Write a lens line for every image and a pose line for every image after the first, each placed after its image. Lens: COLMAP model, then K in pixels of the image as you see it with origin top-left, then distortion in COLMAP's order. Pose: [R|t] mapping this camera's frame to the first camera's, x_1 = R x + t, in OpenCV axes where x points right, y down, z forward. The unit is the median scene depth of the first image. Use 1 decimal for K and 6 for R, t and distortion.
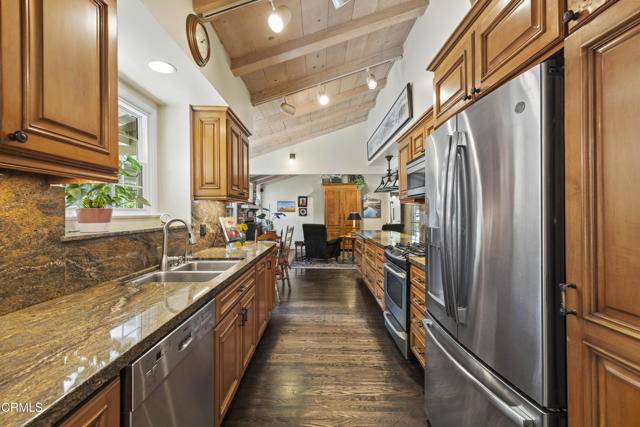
lens RADIAL K [[274.7, 0, 318.4], [0, 274.7, 212.7], [0, 0, 1]] dist [-0.011946, -0.000072]
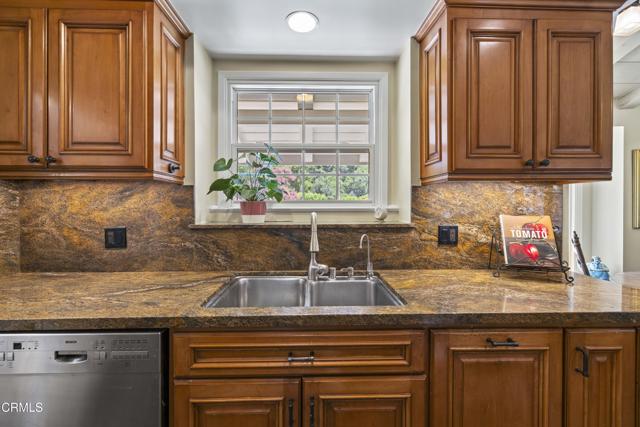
lens RADIAL K [[274.7, 0, 318.4], [0, 274.7, 208.5], [0, 0, 1]] dist [-0.011946, -0.000072]
pose [[0.024049, 0.020522, -0.999500, 0.346974], [0.001235, 0.999788, 0.020558, -0.012456], [0.999710, -0.001729, 0.024018, 1.544689]]
